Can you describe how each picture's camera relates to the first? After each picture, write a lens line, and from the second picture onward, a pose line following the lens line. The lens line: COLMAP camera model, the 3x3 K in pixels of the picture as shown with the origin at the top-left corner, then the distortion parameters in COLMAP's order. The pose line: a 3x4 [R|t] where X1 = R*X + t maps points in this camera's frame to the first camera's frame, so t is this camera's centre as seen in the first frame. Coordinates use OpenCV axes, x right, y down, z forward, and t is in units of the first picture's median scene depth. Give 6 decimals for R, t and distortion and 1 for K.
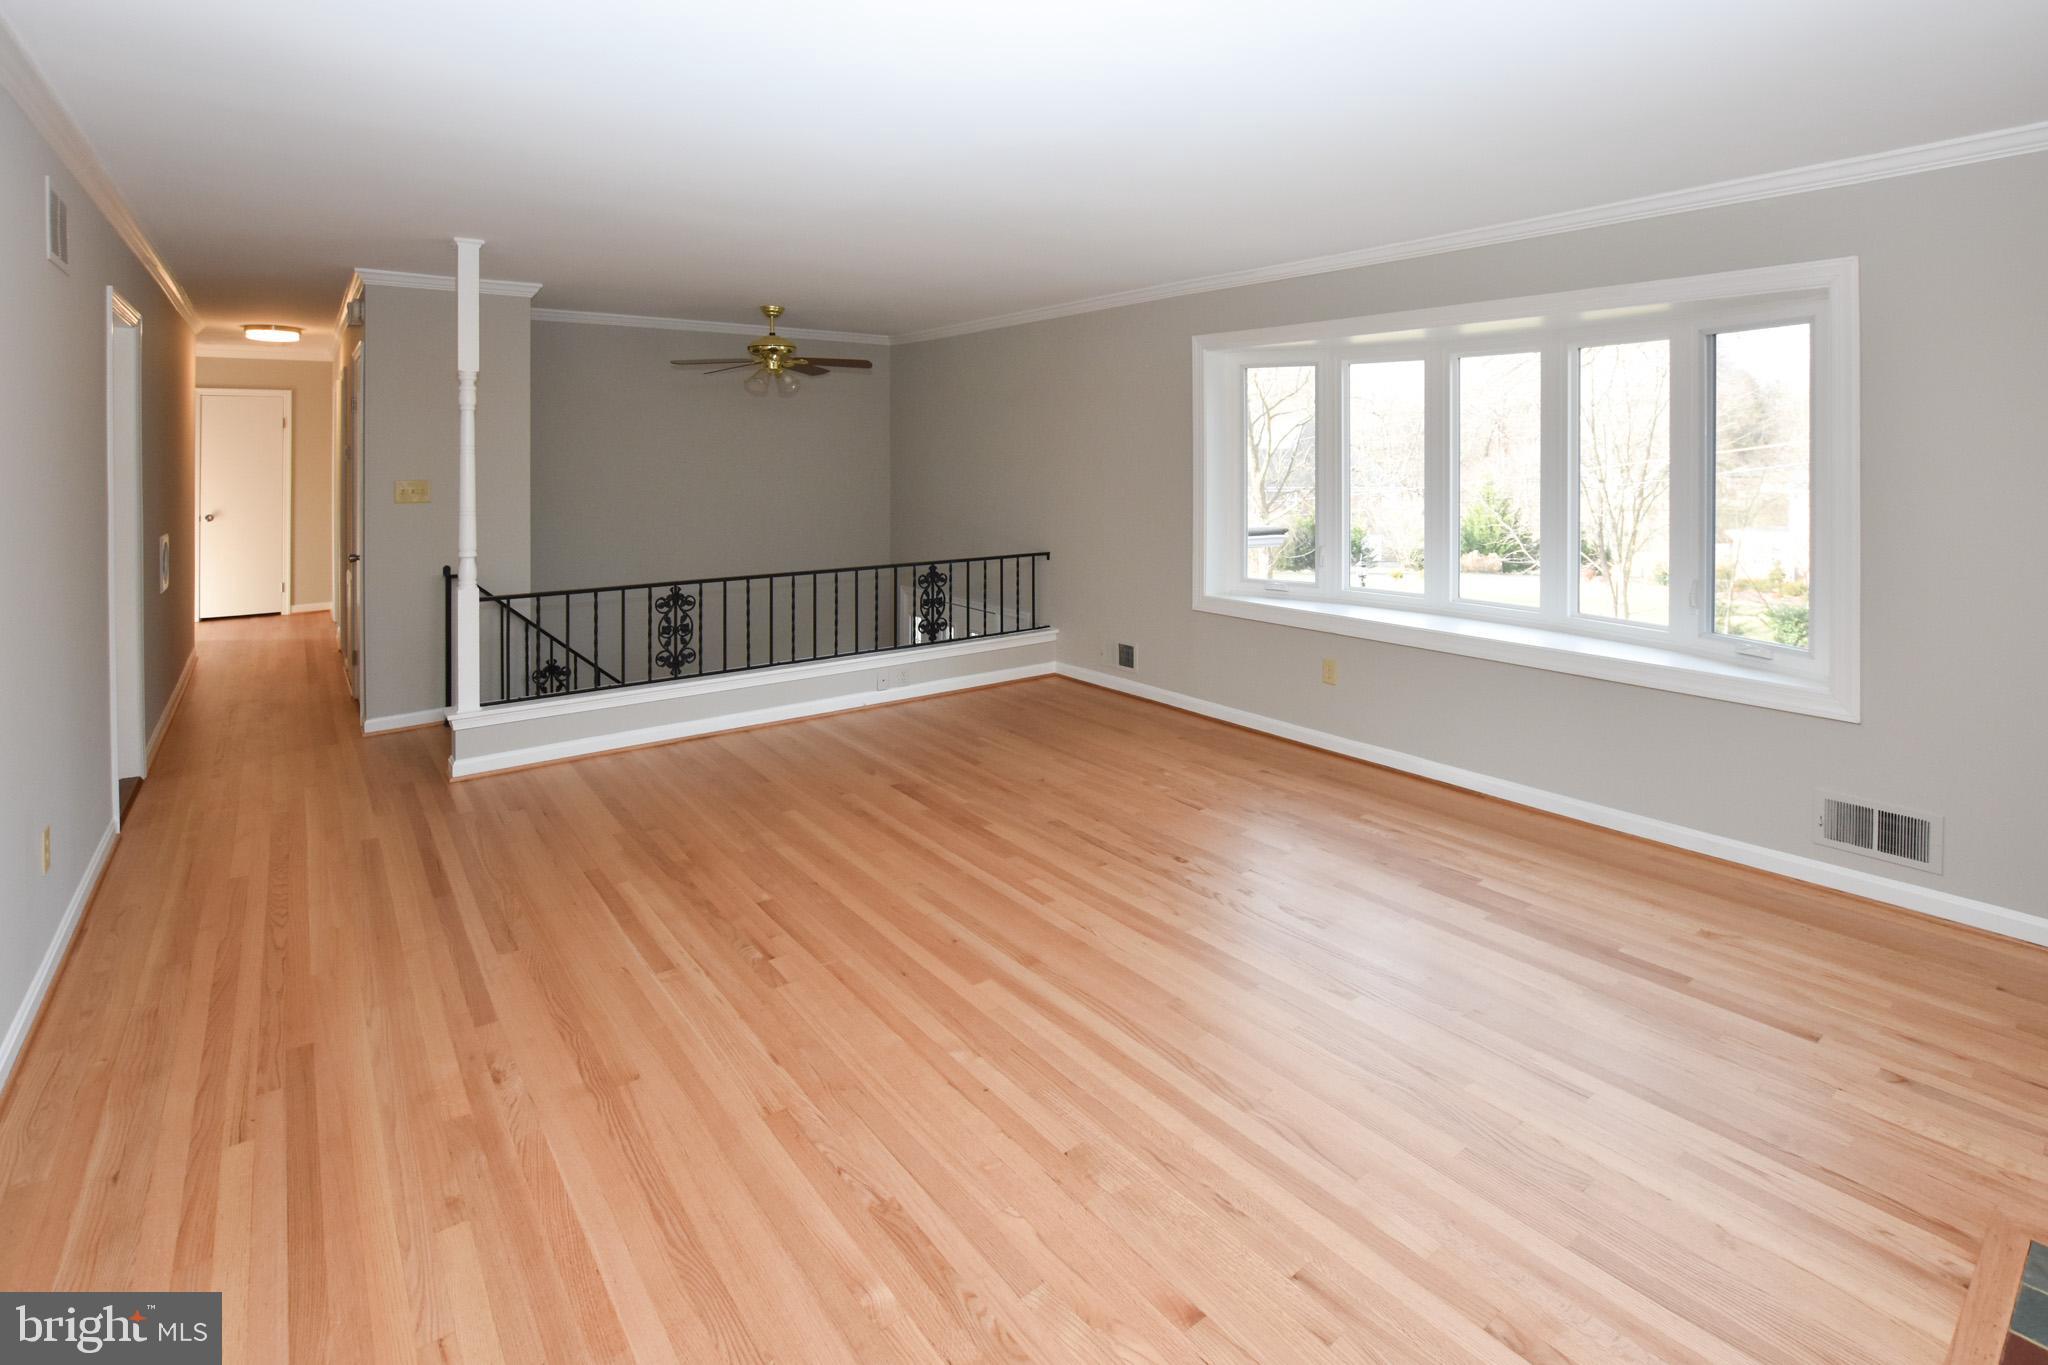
lens RADIAL K [[943.1, 0, 1028.6], [0, 943.1, 637.3], [0, 0, 1]] dist [-0.001348, -0.000049]
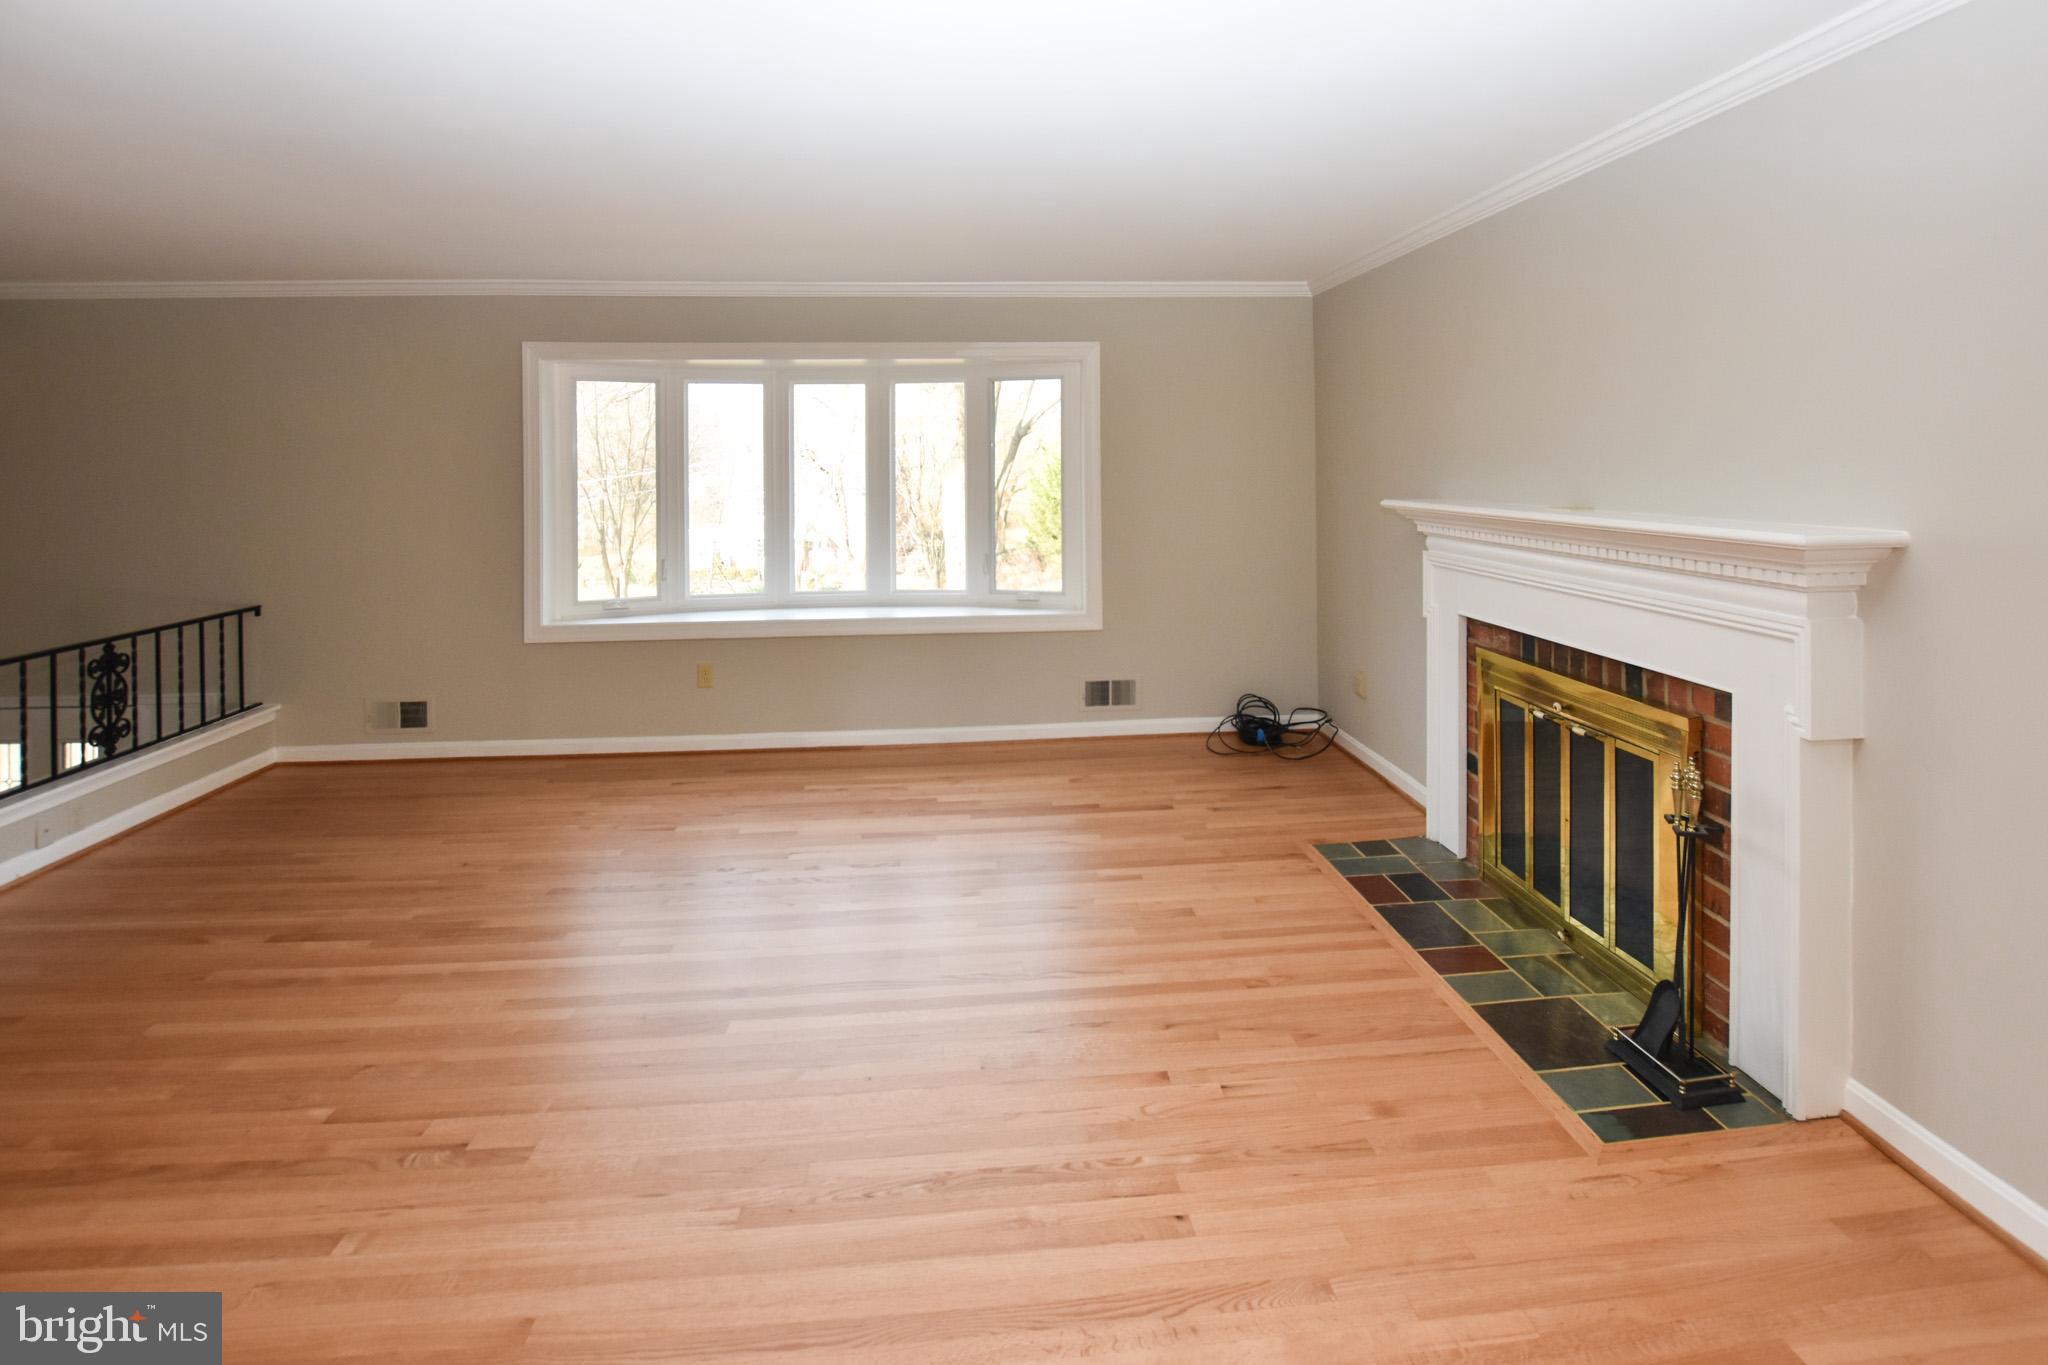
lens RADIAL K [[919.3, 0, 1022.4], [0, 919.3, 675.6], [0, 0, 1]] dist [-0.029450, 0.000757]
pose [[0.567517, -0.187520, 0.801724, -0.268884], [0.165615, 0.979817, 0.111941, -0.017723], [-0.806533, 0.069249, 0.587119, 0.099246]]
